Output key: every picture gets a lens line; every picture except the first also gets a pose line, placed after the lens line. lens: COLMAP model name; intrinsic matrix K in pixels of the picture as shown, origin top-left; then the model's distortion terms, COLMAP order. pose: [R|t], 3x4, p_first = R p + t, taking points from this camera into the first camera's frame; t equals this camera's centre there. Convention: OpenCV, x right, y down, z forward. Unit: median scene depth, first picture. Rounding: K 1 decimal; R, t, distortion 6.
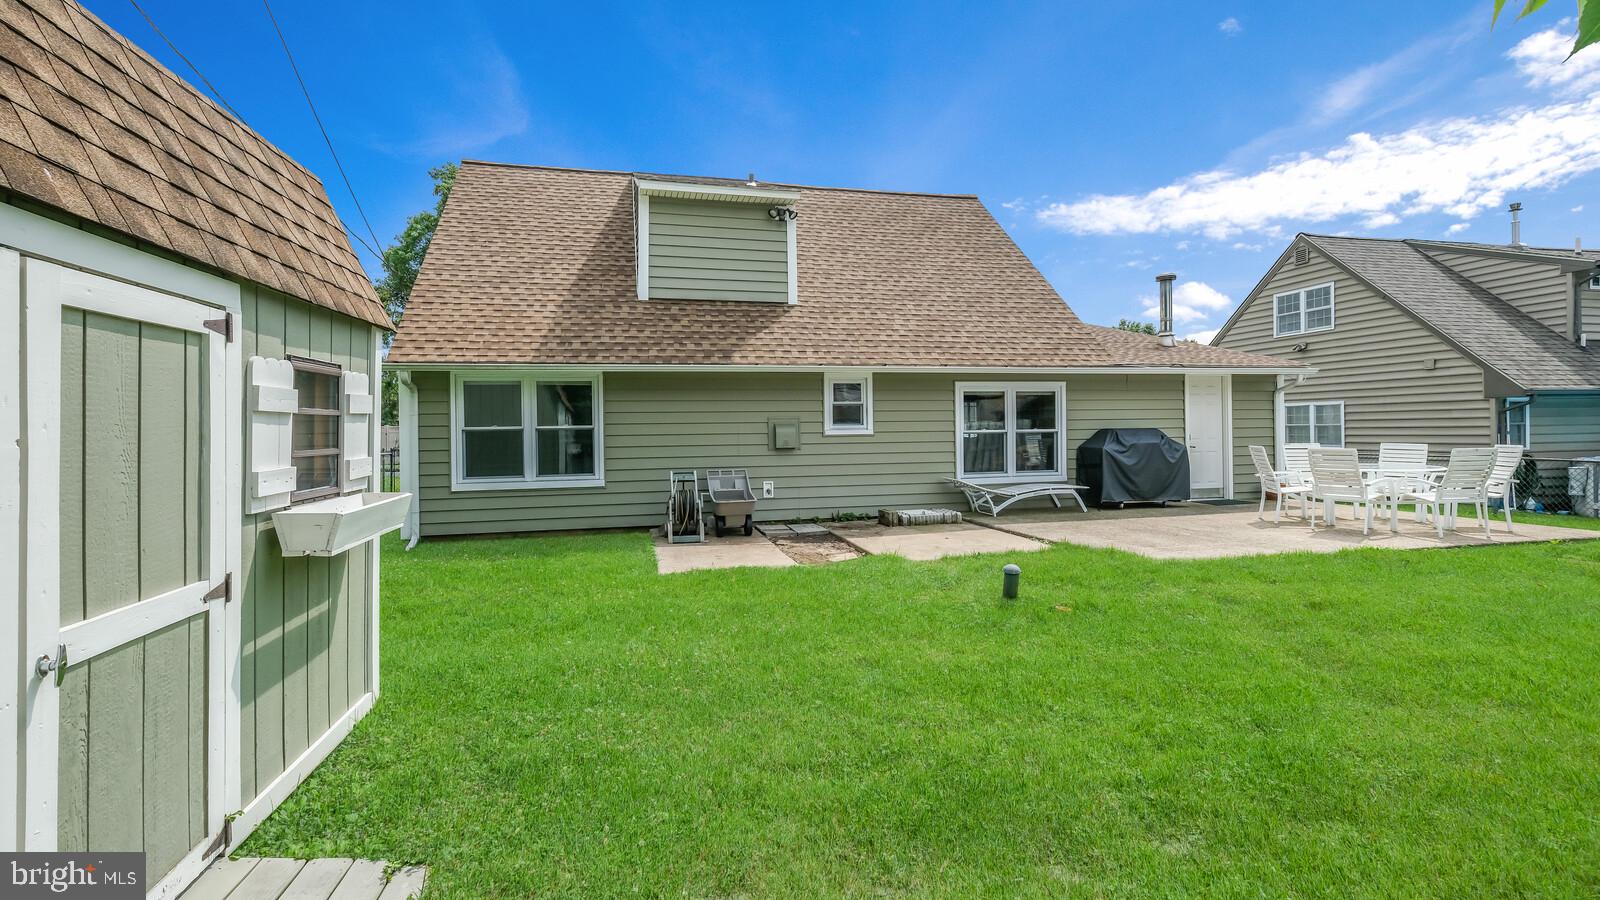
lens RADIAL K [[699.6, 0, 796.2], [0, 699.6, 435.6], [0, 0, 1]] dist [-0.011433, -0.000031]
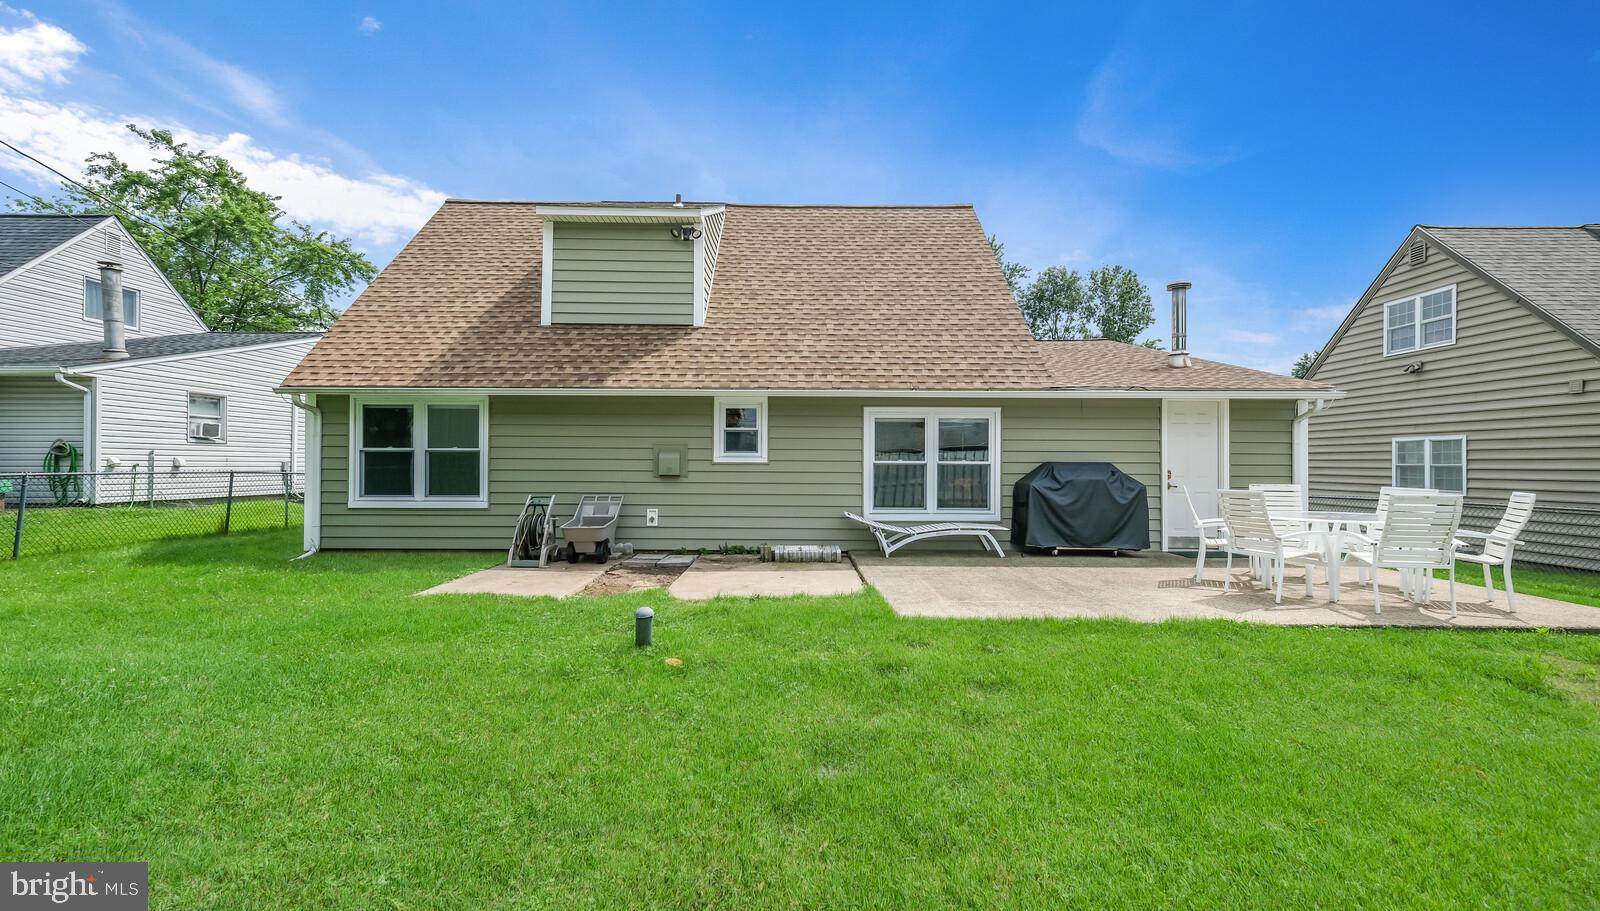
lens RADIAL K [[705.7, 0, 800.0], [0, 705.7, 455.5], [0, 0, 1]] dist [-0.000327, 0.000192]
pose [[0.974882, 0.017114, -0.222064, 0.361701], [-0.020984, 0.999666, -0.015078, 0.001712], [0.221732, 0.019359, 0.974915, 0.090103]]
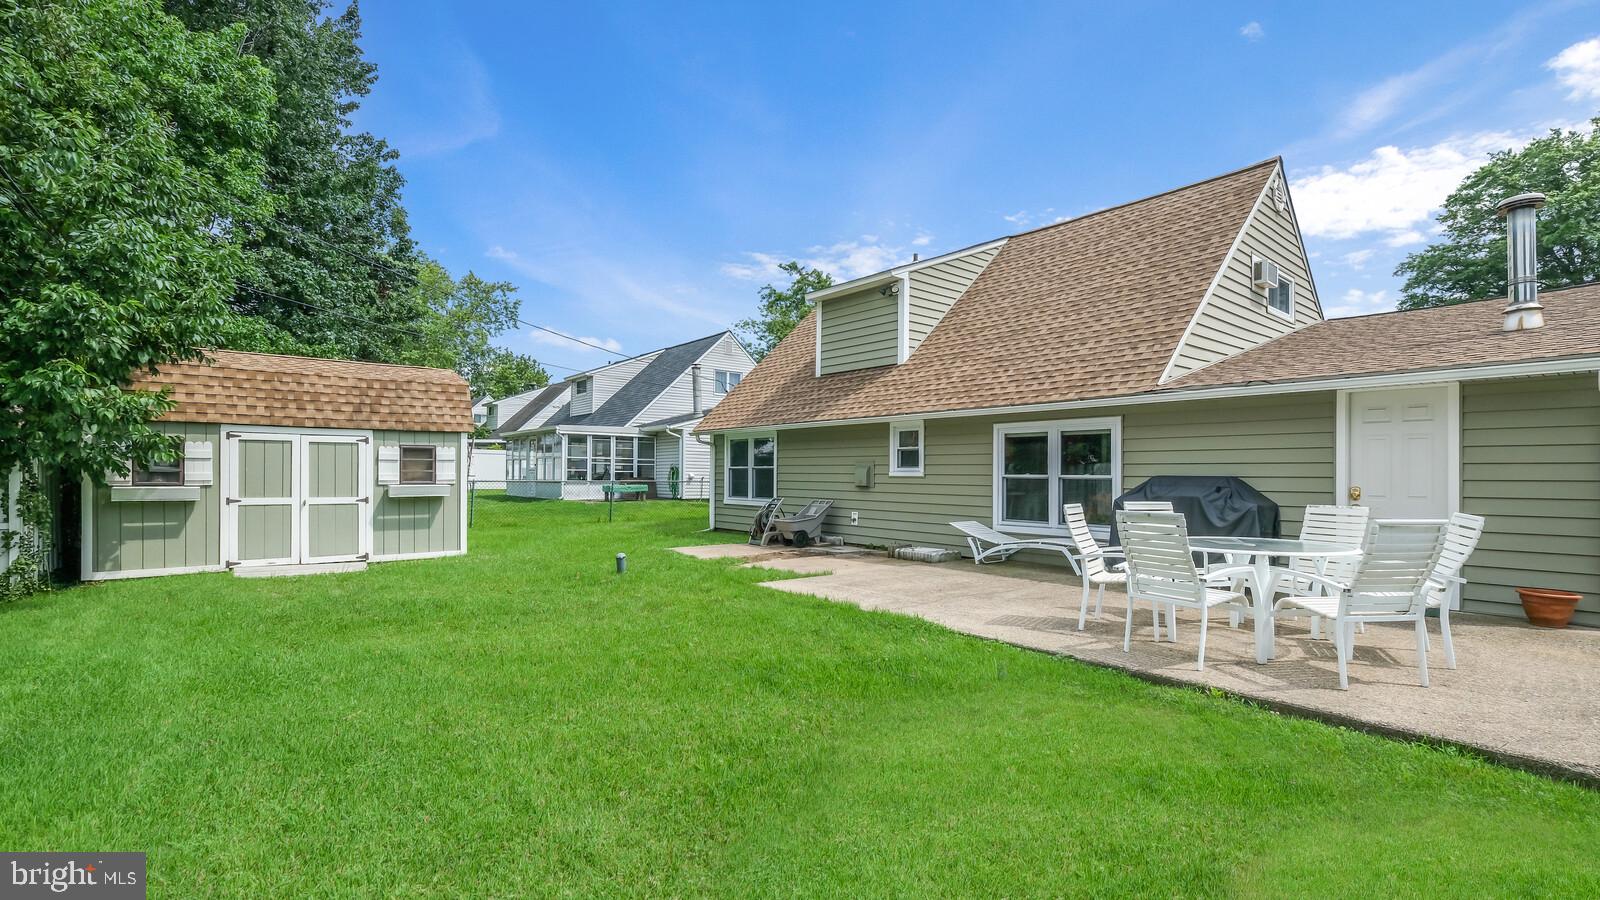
lens RADIAL K [[703.9, 0, 799.8], [0, 703.9, 454.3], [0, 0, 1]] dist [-0.001795, 0.000111]
pose [[0.449610, -0.008887, -0.893181, 1.006189], [-0.022860, 0.999508, -0.021452, -0.008294], [0.892933, 0.030063, 0.449185, 0.331791]]
